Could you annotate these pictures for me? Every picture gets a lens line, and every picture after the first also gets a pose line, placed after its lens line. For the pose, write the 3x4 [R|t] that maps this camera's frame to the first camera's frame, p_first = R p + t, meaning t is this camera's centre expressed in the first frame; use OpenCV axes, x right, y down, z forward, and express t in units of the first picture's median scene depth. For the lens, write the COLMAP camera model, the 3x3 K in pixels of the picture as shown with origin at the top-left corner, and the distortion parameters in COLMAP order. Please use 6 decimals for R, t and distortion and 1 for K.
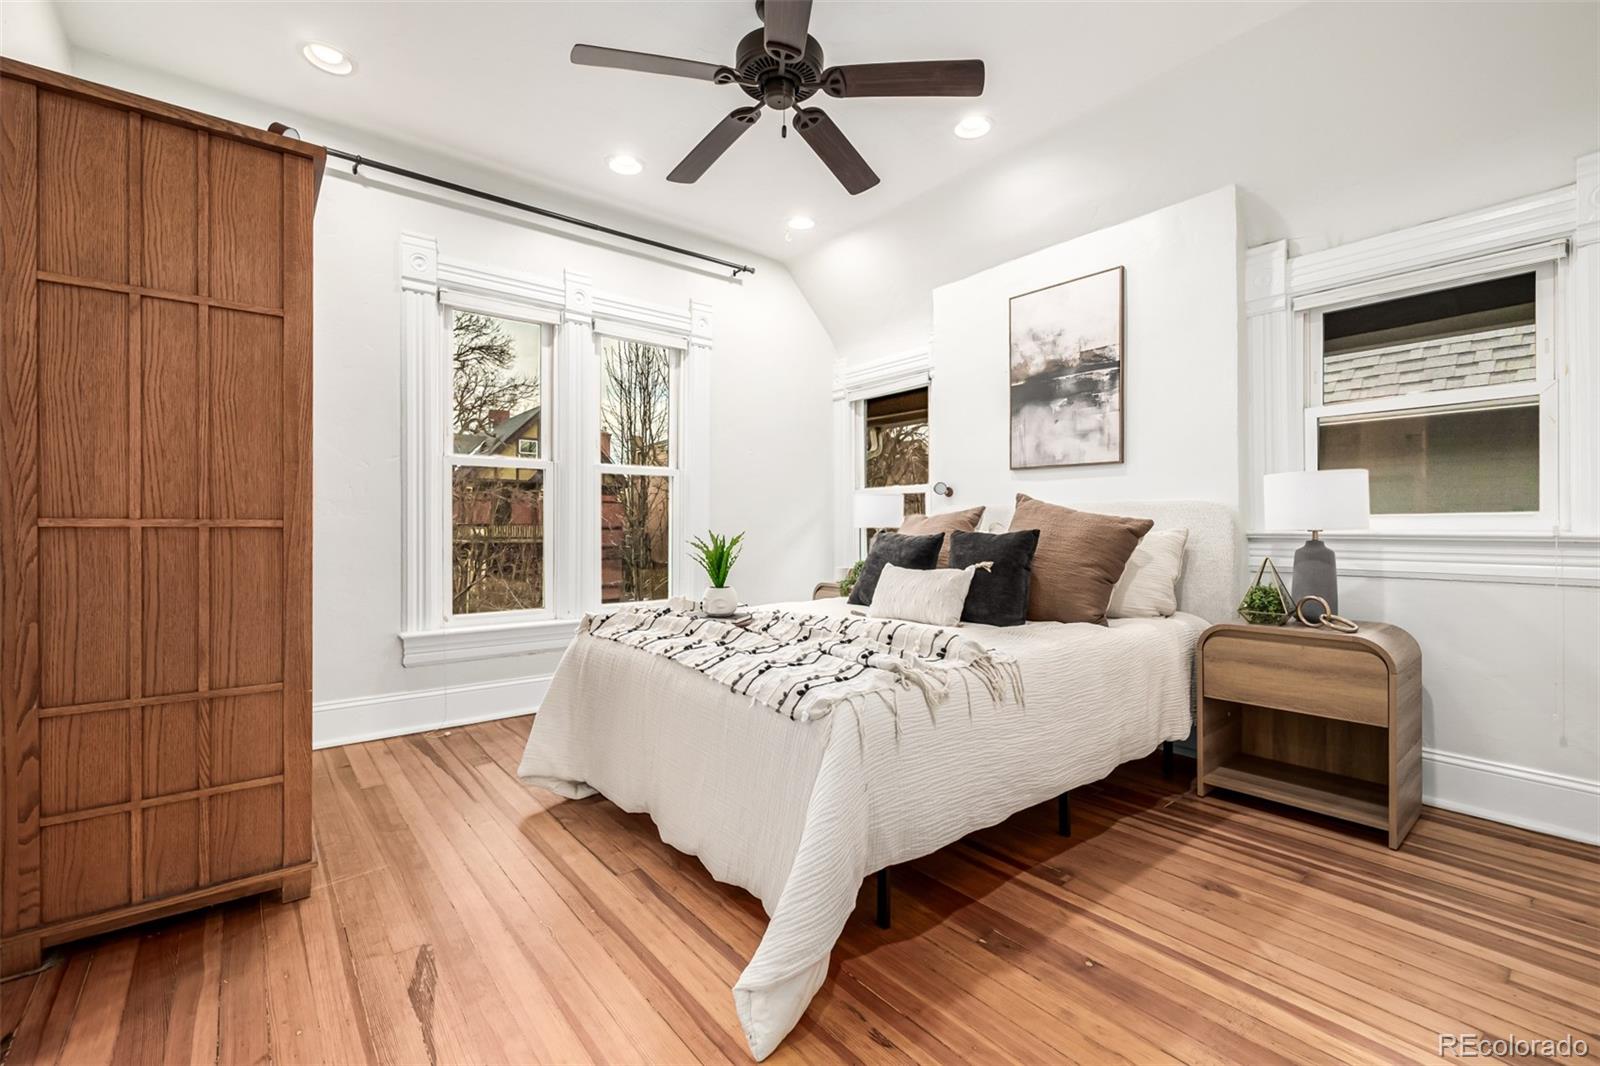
lens RADIAL K [[683.3, 0, 829.6], [0, 683.3, 523.8], [0, 0, 1]] dist [0.003230, -0.001390]
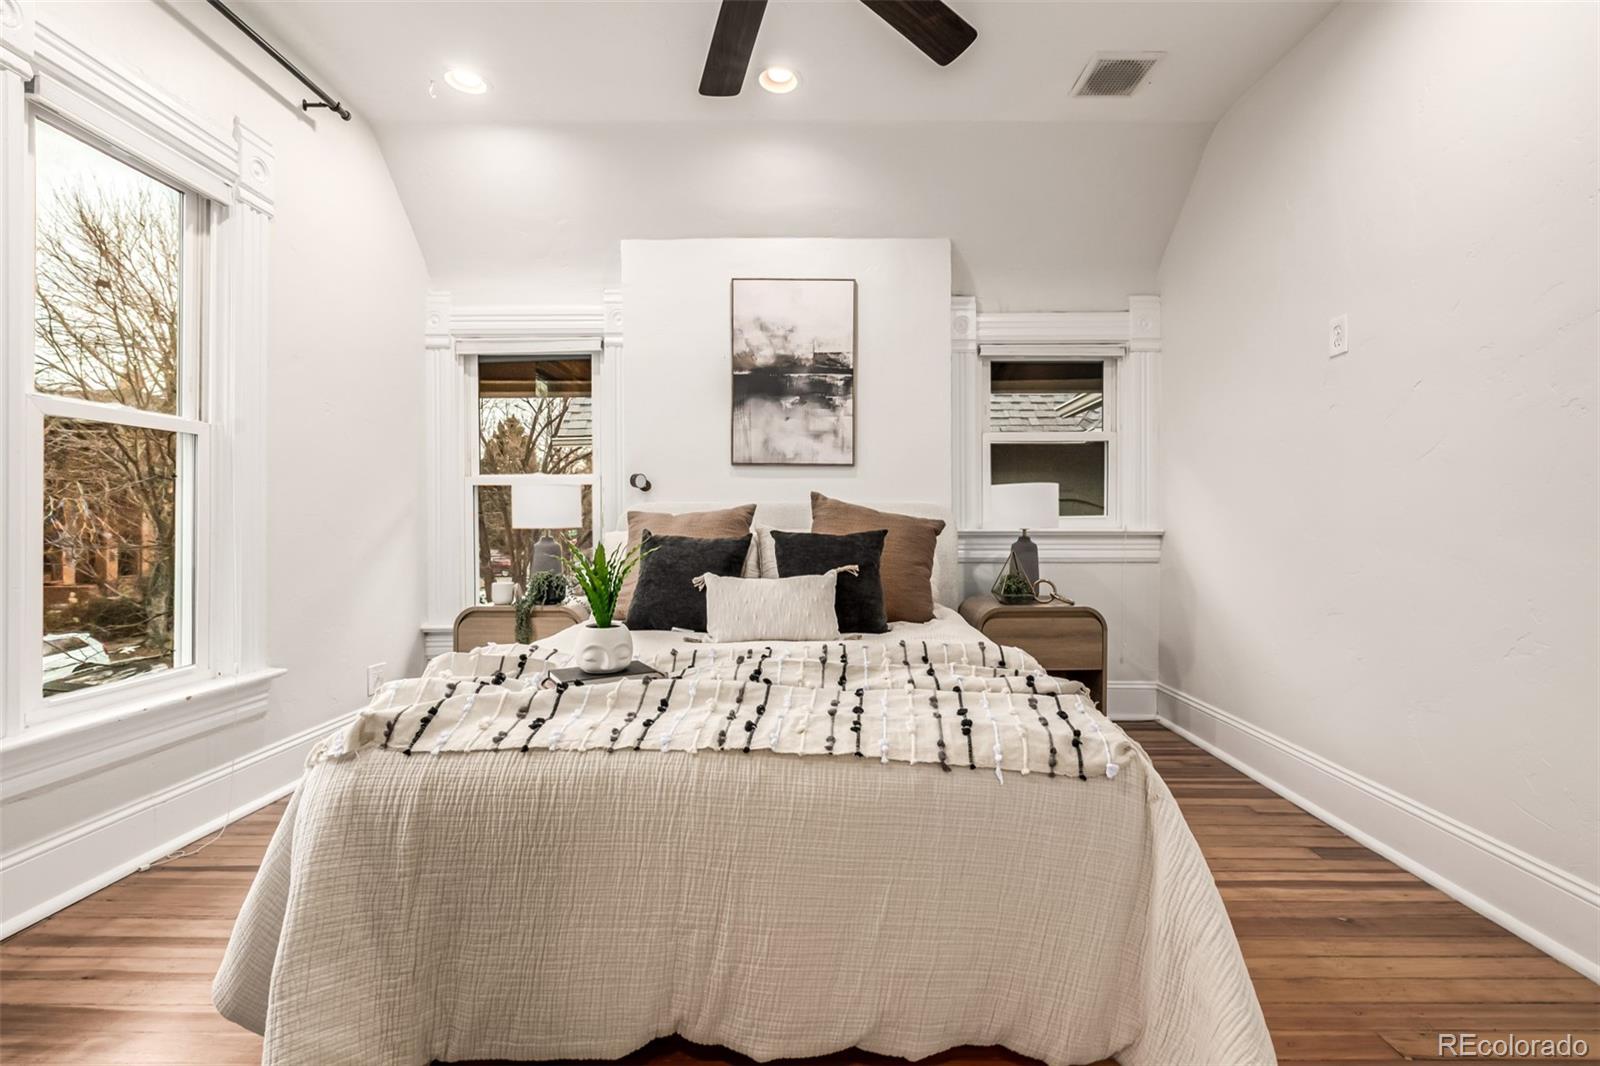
lens RADIAL K [[683.3, 0, 807.2], [0, 683.3, 519.0], [0, 0, 1]] dist [0.003230, -0.001390]
pose [[0.641232, 0.004895, 0.767331, -0.418543], [0.001089, 0.999973, -0.007289, 0.000653], [-0.767346, 0.005510, 0.641210, 0.371660]]
